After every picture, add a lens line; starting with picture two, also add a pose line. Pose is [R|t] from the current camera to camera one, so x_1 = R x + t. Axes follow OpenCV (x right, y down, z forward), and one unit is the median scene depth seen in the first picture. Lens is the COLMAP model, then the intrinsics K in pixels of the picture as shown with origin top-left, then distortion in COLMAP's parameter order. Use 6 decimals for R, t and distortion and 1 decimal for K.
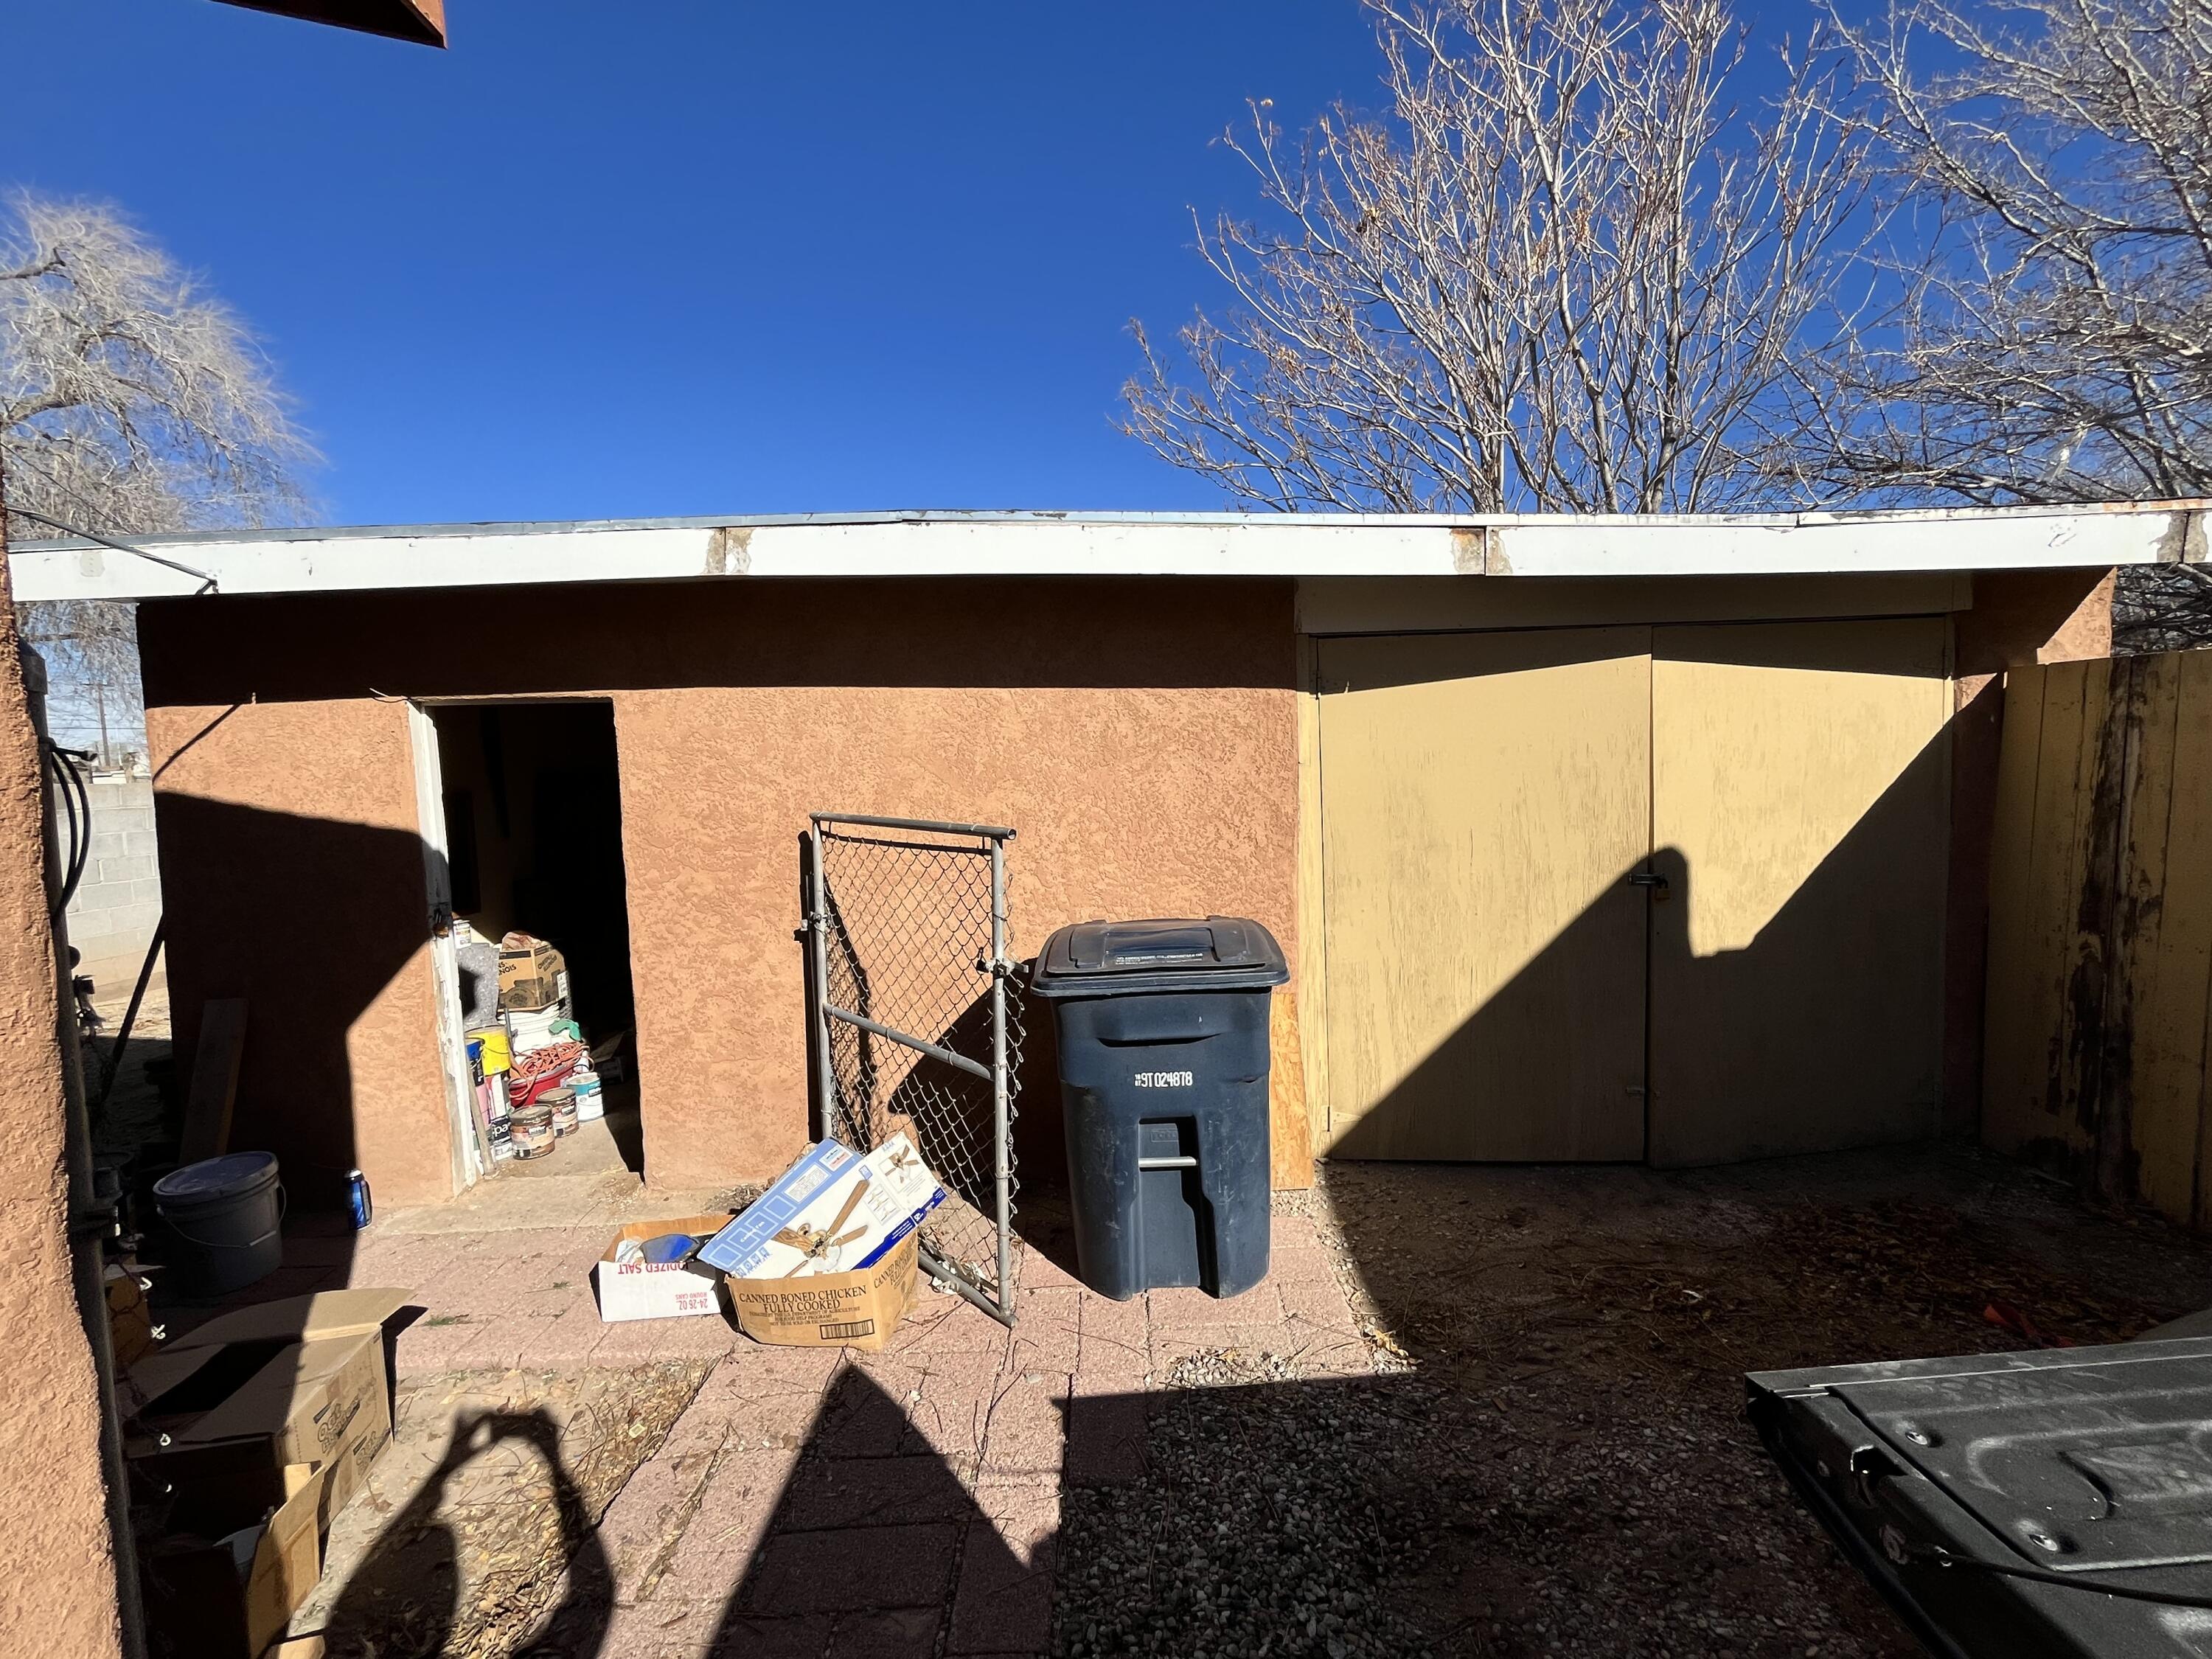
lens RADIAL K [[908.2, 0, 1111.6], [0, 908.2, 824.3], [0, 0, 1]] dist [-0.002175, -0.000487]
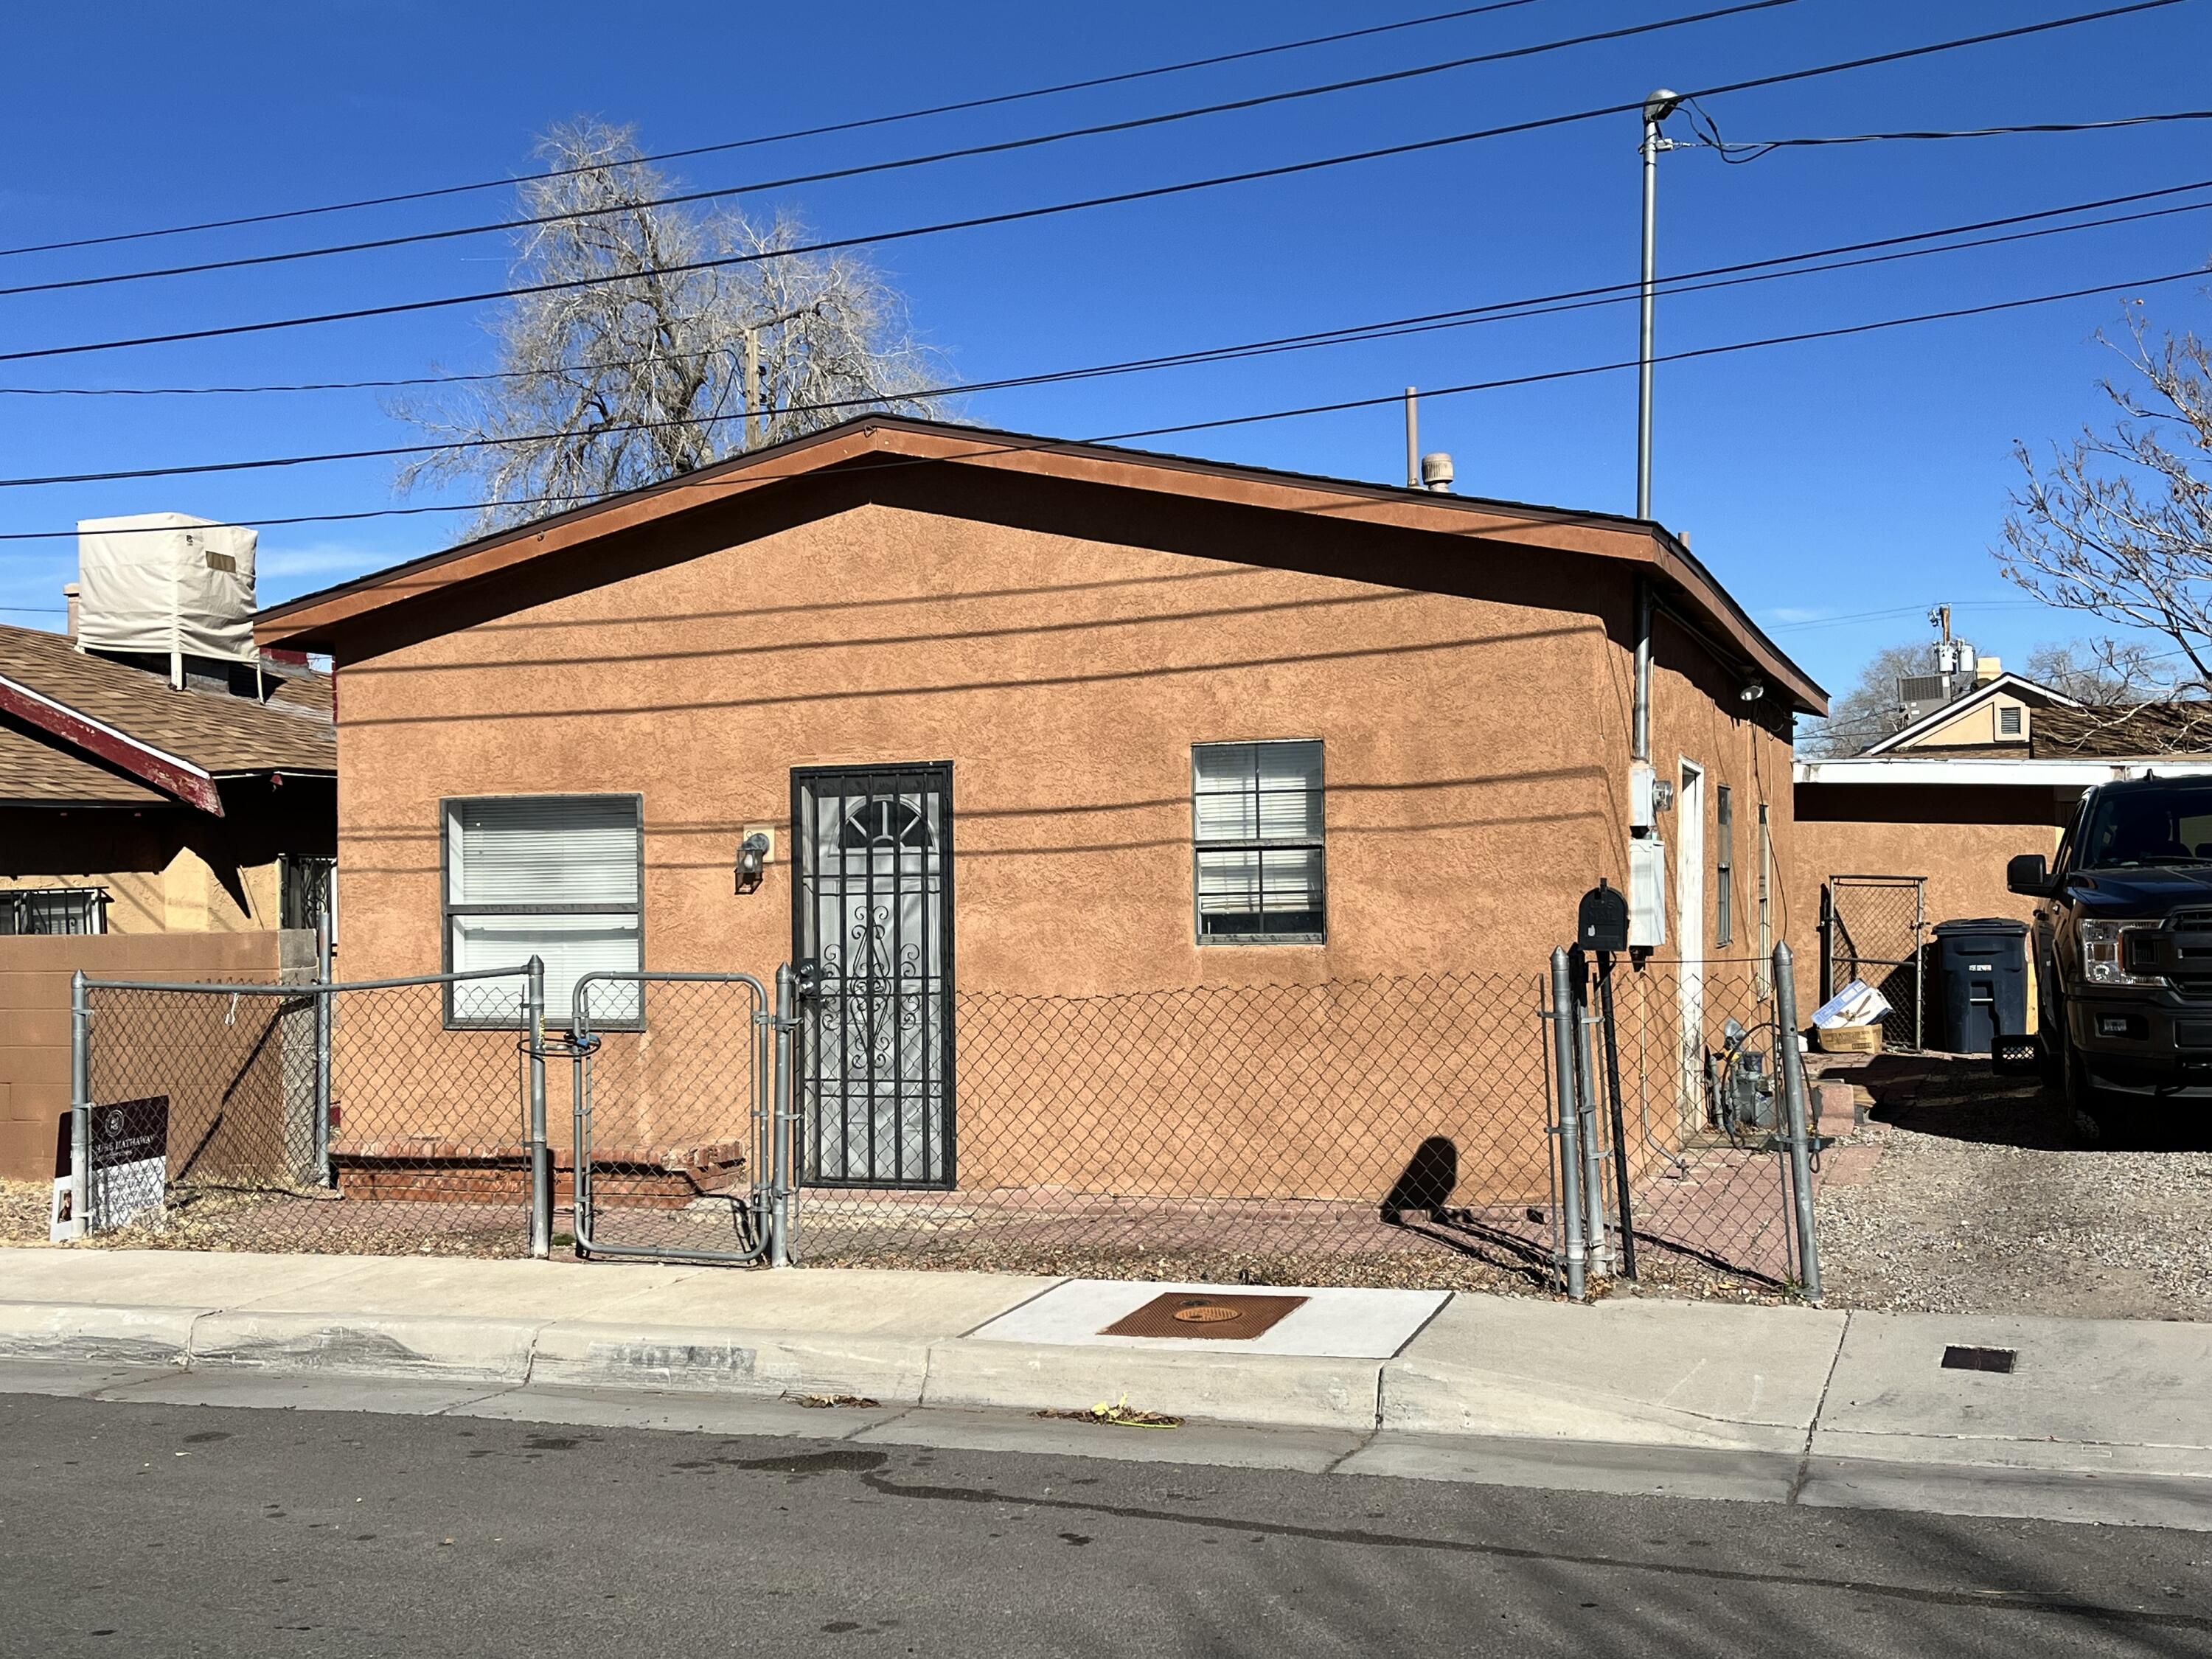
lens RADIAL K [[2358.7, 0, 1103.3], [0, 2358.7, 848.8], [0, 0, 1]] dist [0.138112, -0.401319]
pose [[0.927923, 0.016954, -0.372387, 0.221139], [-0.046650, 0.996393, -0.070880, 0.442682], [0.369842, 0.083143, 0.925367, -5.392452]]
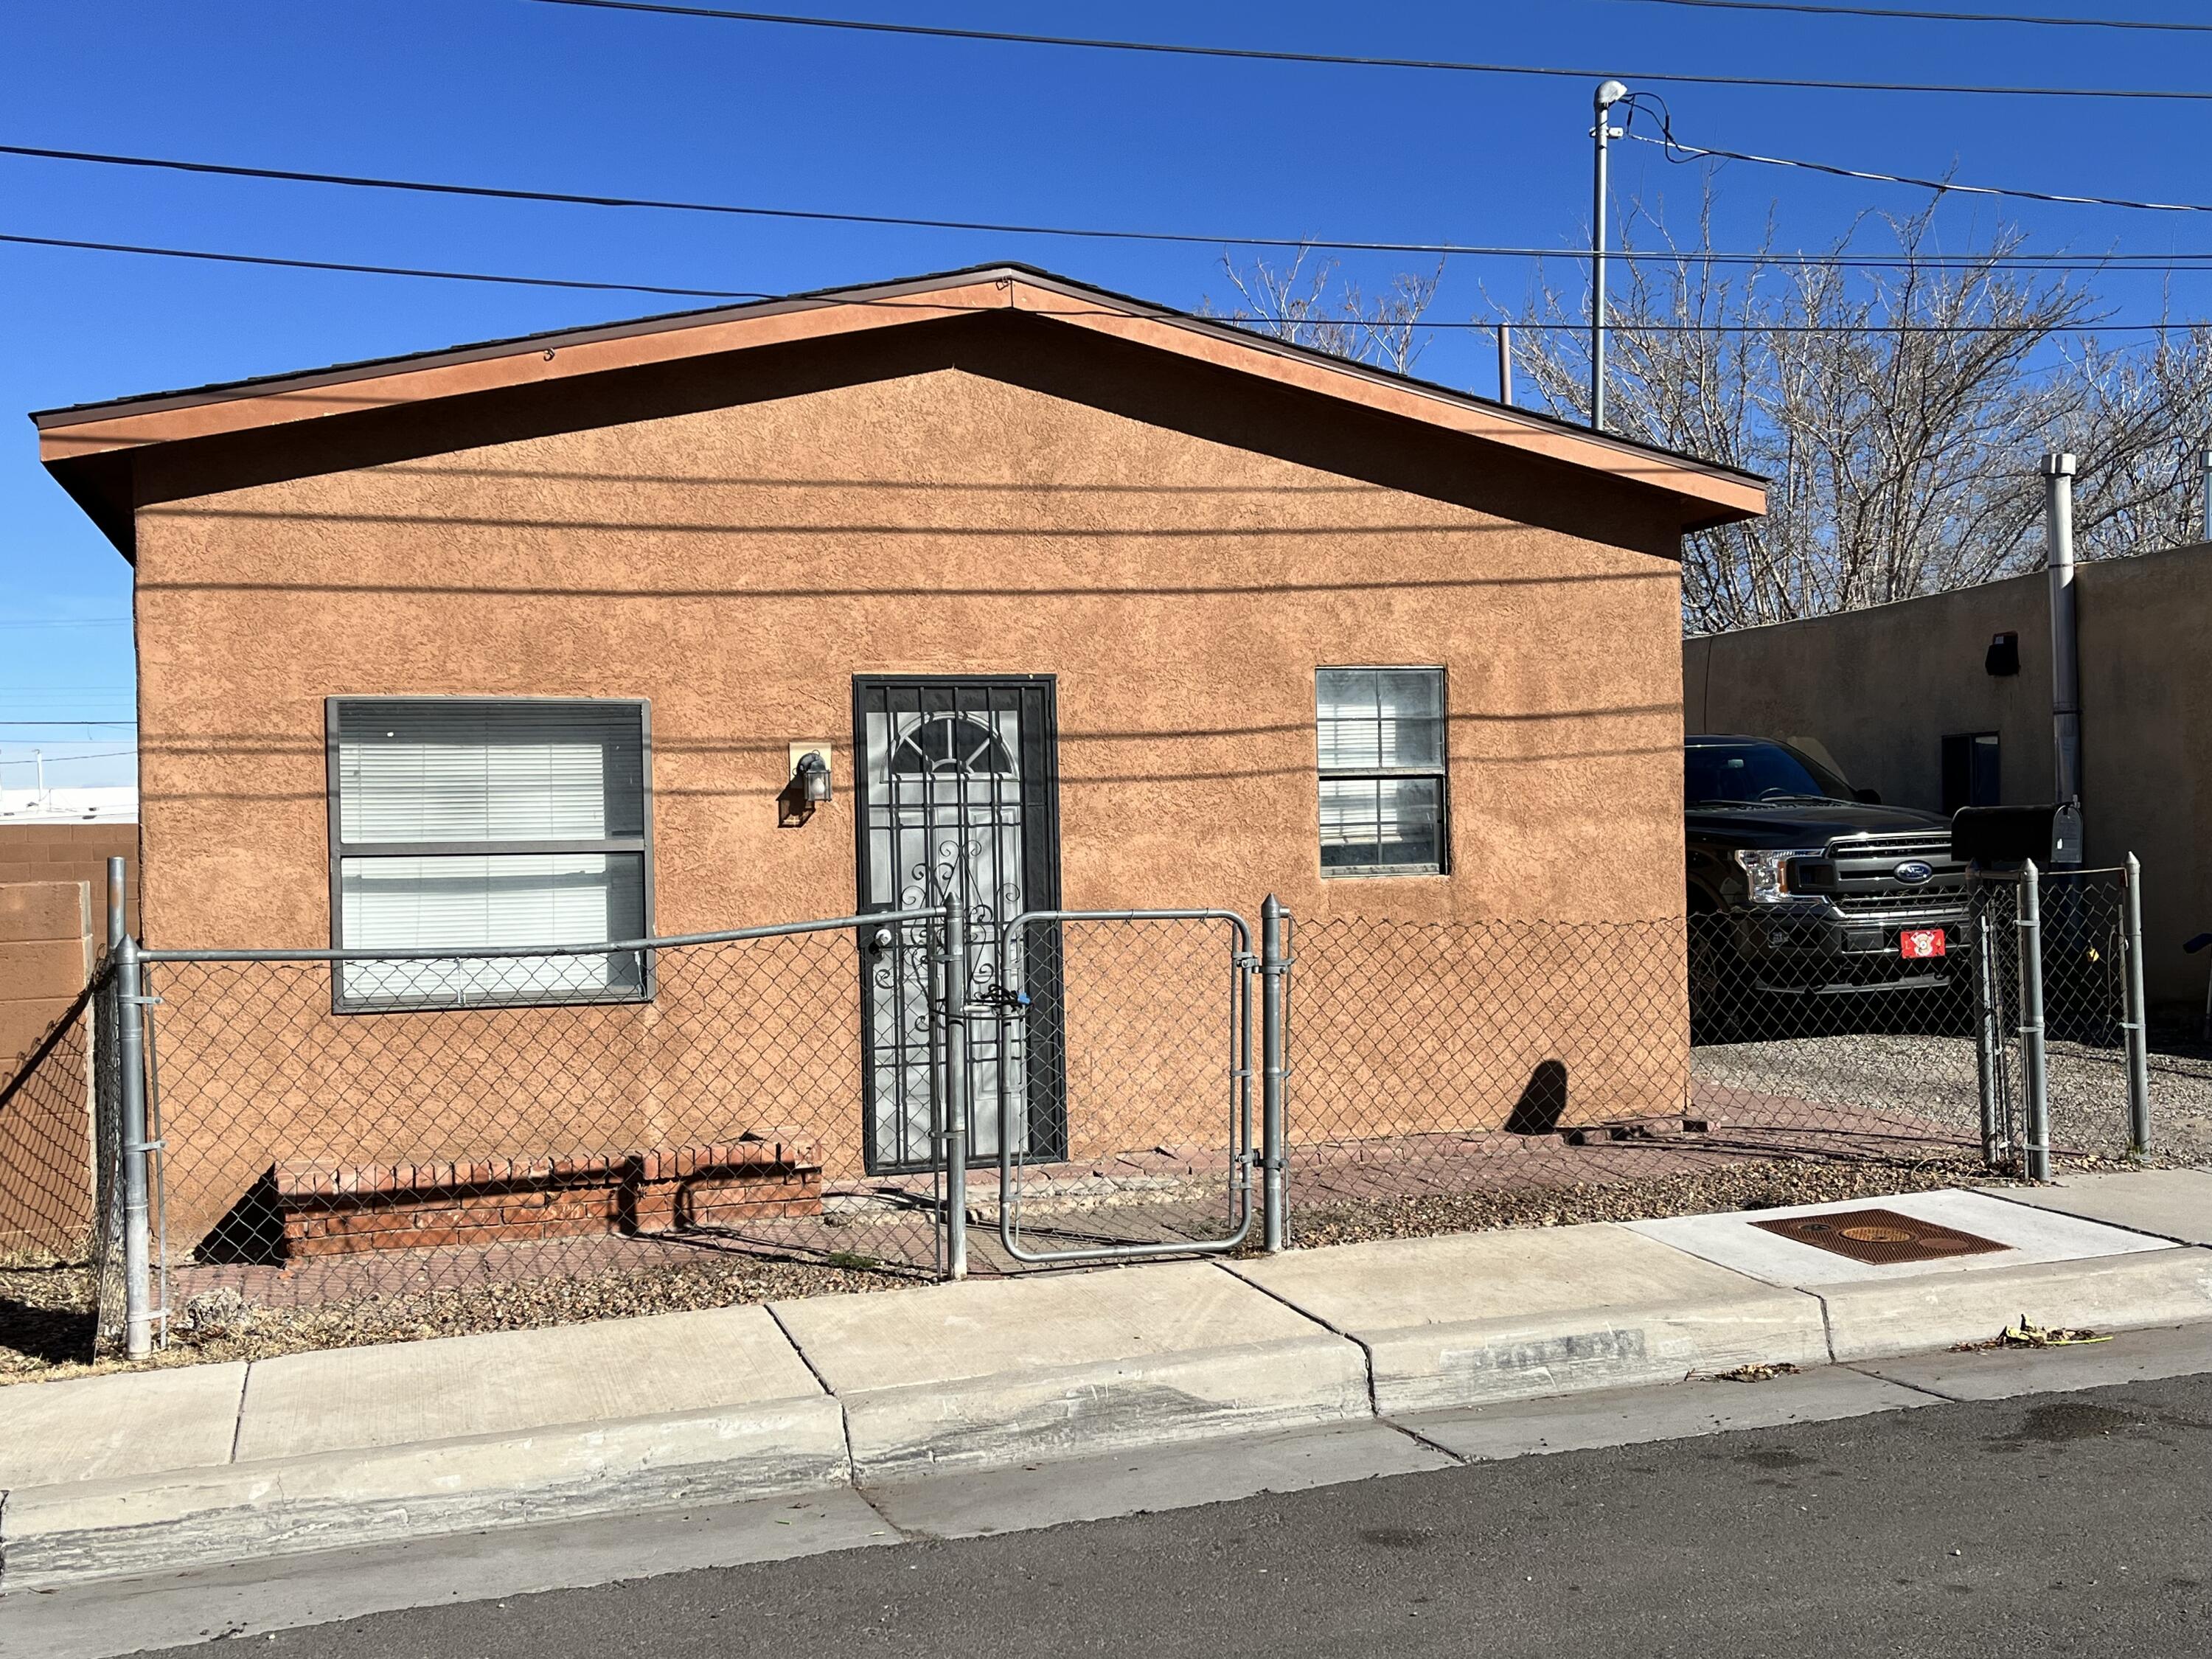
lens RADIAL K [[2211.1, 0, 1088.1], [0, 2211.1, 843.3], [0, 0, 1]] dist [0.119870, -0.319933]
pose [[0.955384, 0.016315, 0.294916, -2.013249], [0.007400, 0.996838, -0.079121, 0.520256], [-0.295274, 0.077773, 0.952242, -5.005763]]
